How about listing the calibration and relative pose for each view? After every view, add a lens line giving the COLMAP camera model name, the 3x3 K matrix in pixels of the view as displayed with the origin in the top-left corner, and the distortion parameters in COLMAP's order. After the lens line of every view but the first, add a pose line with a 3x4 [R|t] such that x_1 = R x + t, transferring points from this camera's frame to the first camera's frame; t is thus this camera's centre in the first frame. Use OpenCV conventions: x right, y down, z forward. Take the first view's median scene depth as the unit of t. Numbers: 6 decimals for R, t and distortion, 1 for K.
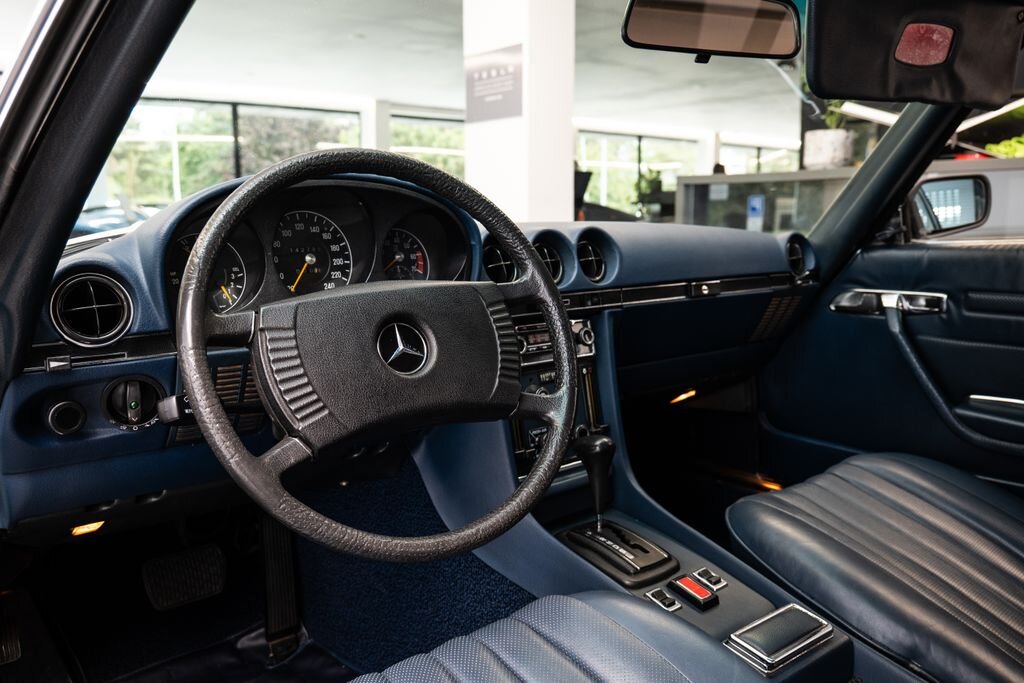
lens RADIAL K [[859.8, 0, 508.1], [0, 859.8, 341.1], [0, 0, 1]] dist [-0.006259, -0.007548]
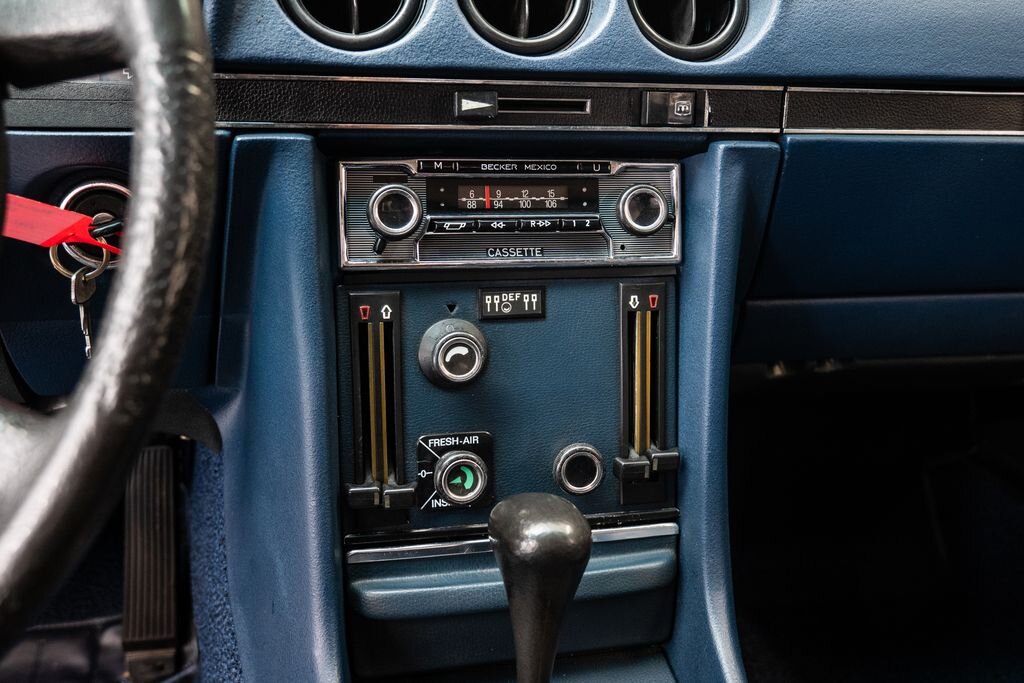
lens RADIAL K [[909.3, 0, 511.7], [0, 909.3, 316.8], [0, 0, 1]] dist [-0.015349, 0.041249]
pose [[0.878307, 0.168380, -0.447464, 0.261906], [-0.107628, 0.981541, 0.158094, -0.018262], [0.465824, -0.090695, 0.880217, 0.750009]]
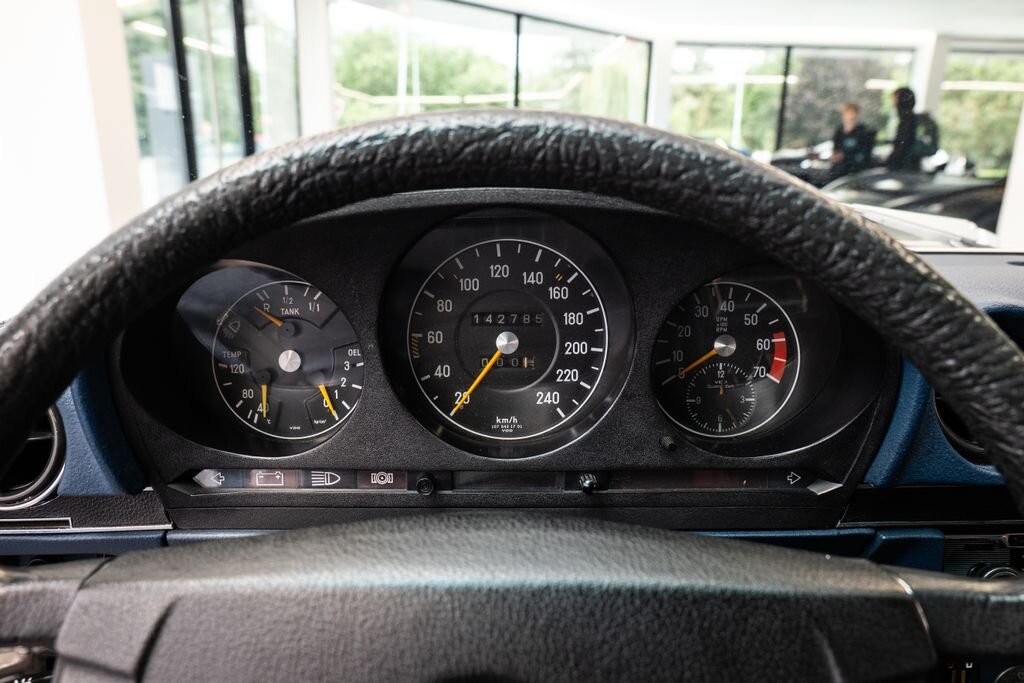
lens RADIAL K [[688.8, 0, 524.0], [0, 688.8, 331.9], [0, 0, 1]] dist [-0.038461, 0.004734]
pose [[0.783288, 0.179167, -0.595281, 0.004323], [-0.104509, 0.981891, 0.158012, -0.157076], [0.612812, -0.061557, 0.787828, 0.678434]]
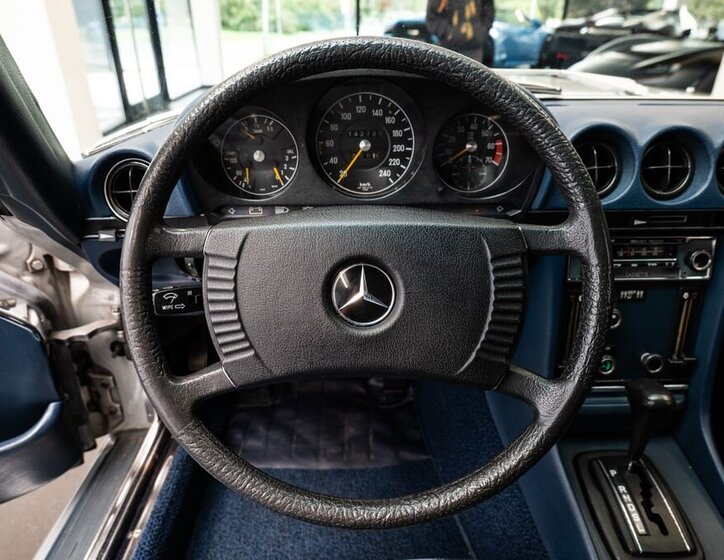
lens RADIAL K [[502.0, 0, 359.3], [0, 502.0, 282.5], [0, 0, 1]] dist [-0.039319, 0.020685]
pose [[0.778297, 0.303595, -0.549622, 0.123160], [-0.094108, 0.921852, 0.375943, -0.159735], [0.620804, -0.240871, 0.746045, 0.510881]]
